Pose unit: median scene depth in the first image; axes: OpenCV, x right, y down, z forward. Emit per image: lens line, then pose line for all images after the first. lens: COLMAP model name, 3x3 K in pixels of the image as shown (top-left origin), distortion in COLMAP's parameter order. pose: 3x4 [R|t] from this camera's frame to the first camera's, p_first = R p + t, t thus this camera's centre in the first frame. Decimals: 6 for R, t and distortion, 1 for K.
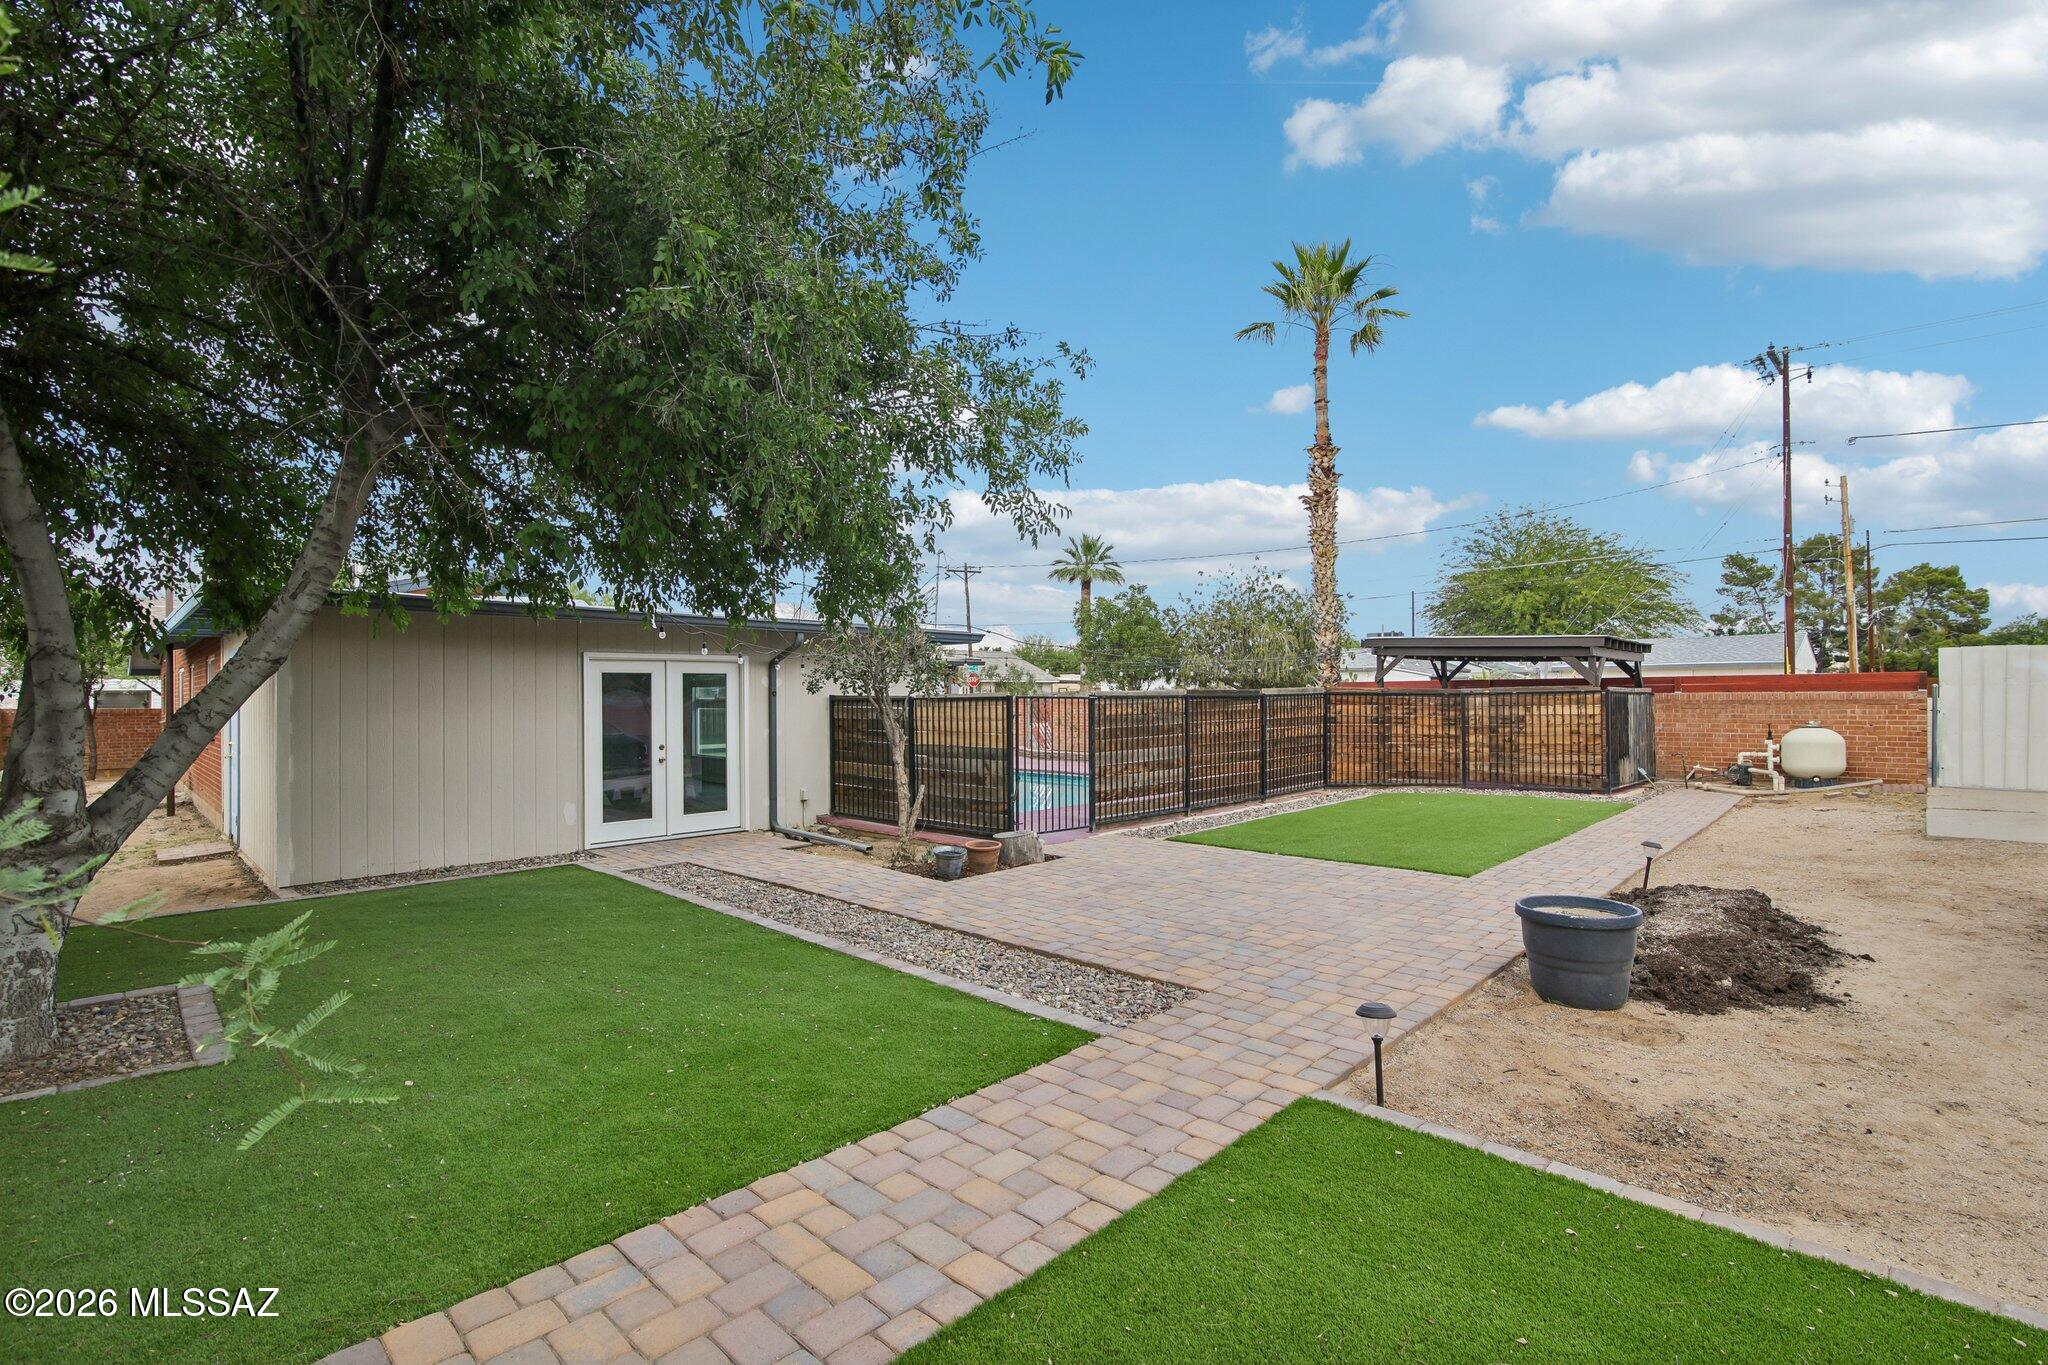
lens RADIAL K [[941.6, 0, 1029.7], [0, 941.6, 682.3], [0, 0, 1]] dist [-0.021445, 0.002150]
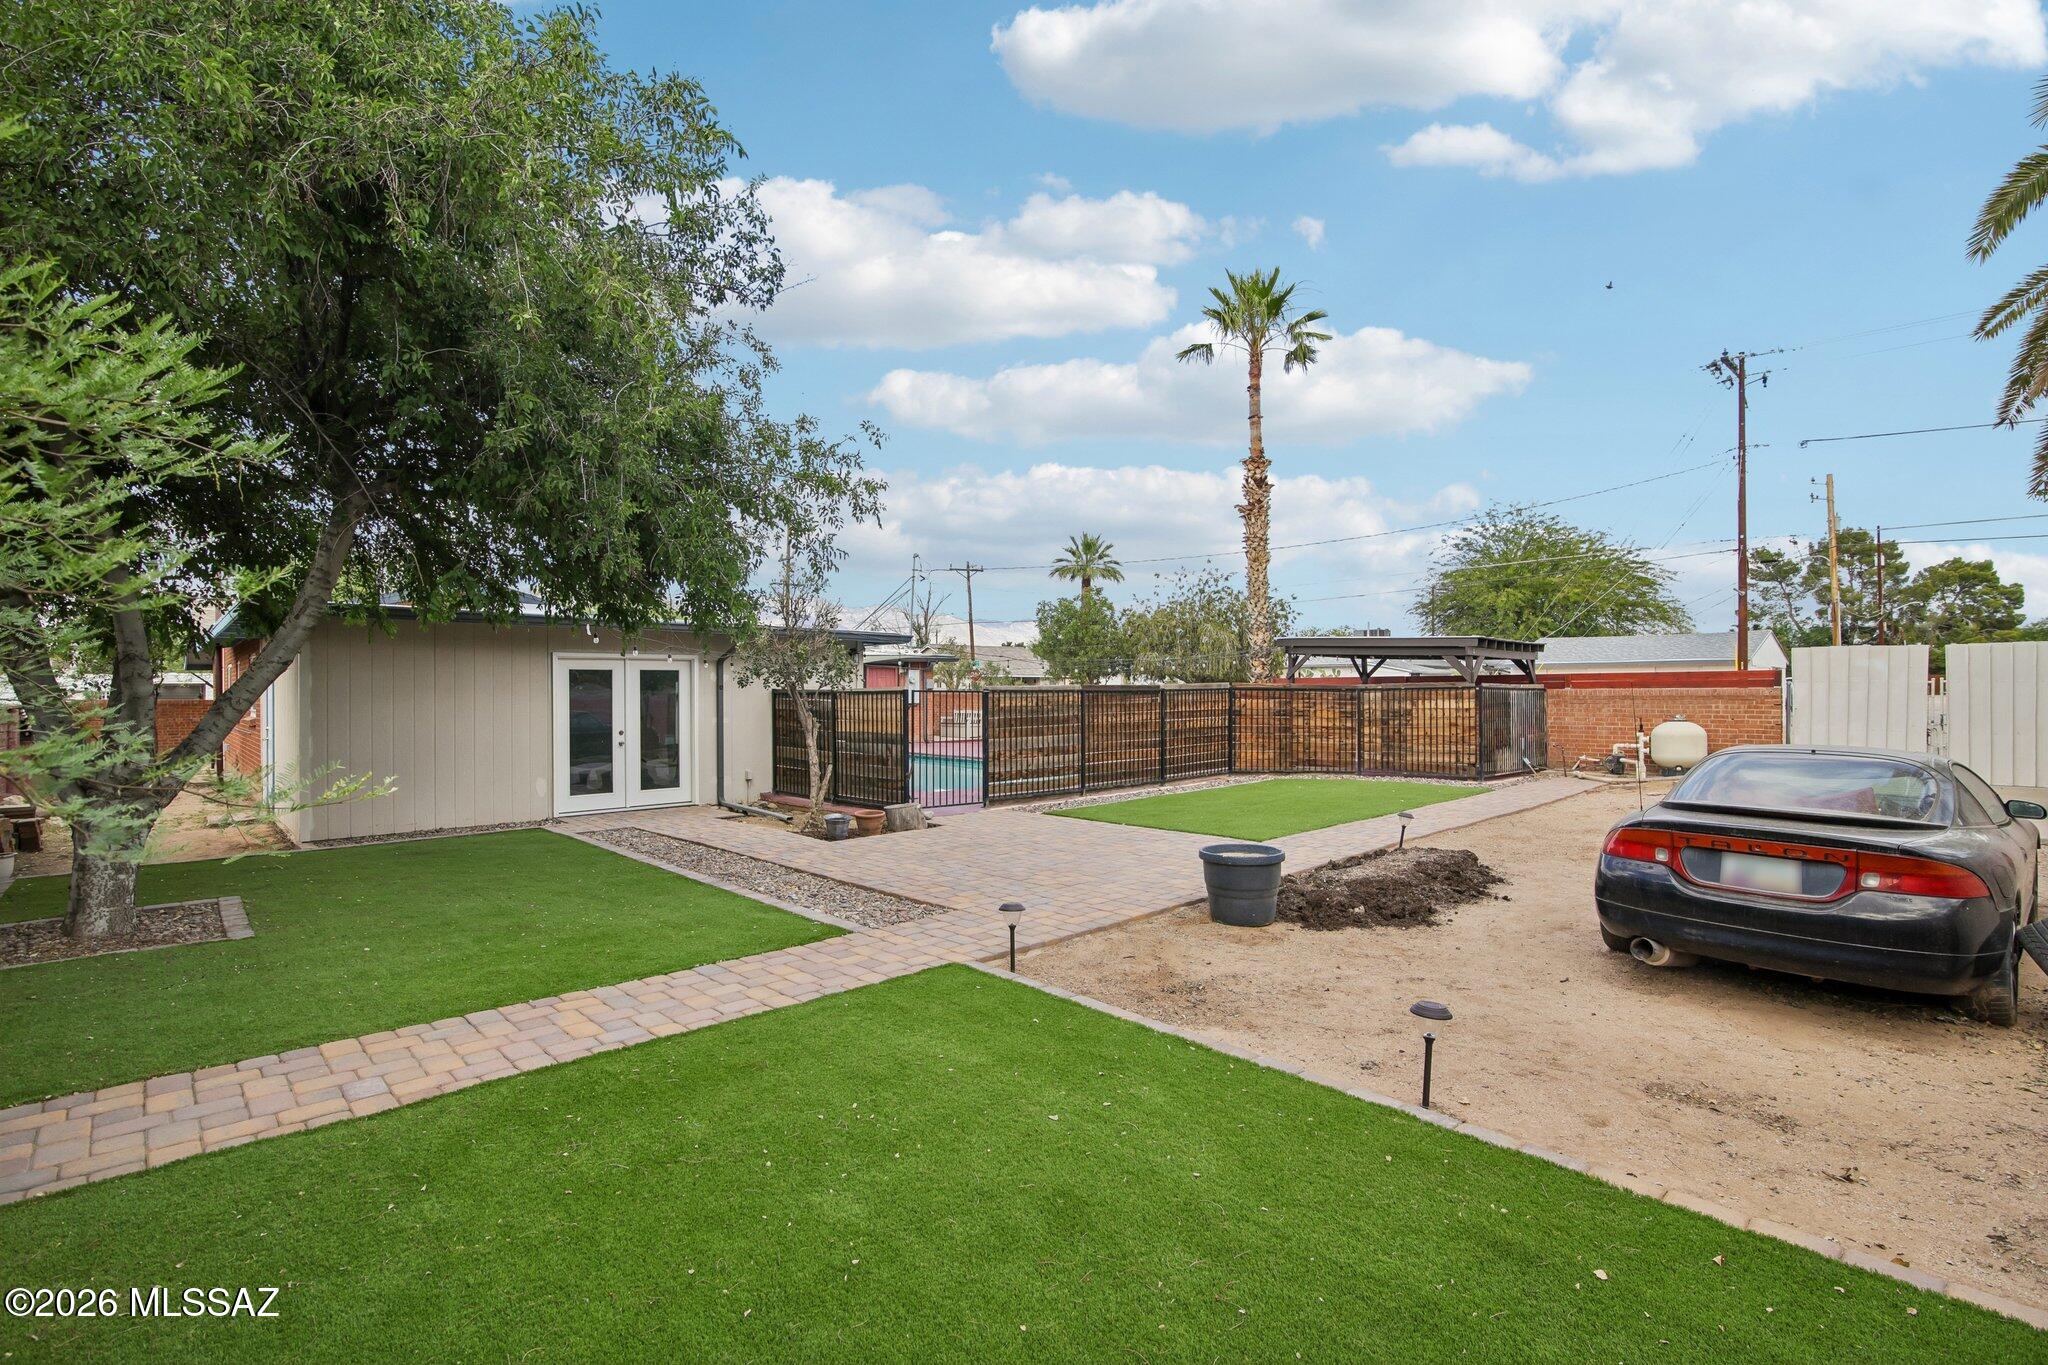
lens RADIAL K [[941.6, 0, 1020.5], [0, 941.6, 681.2], [0, 0, 1]] dist [-0.021445, 0.002150]
pose [[0.999241, 0.002161, -0.038894, 0.167892], [-0.001995, 0.999989, 0.004304, -0.001587], [0.038902, -0.004224, 0.999234, -0.171521]]
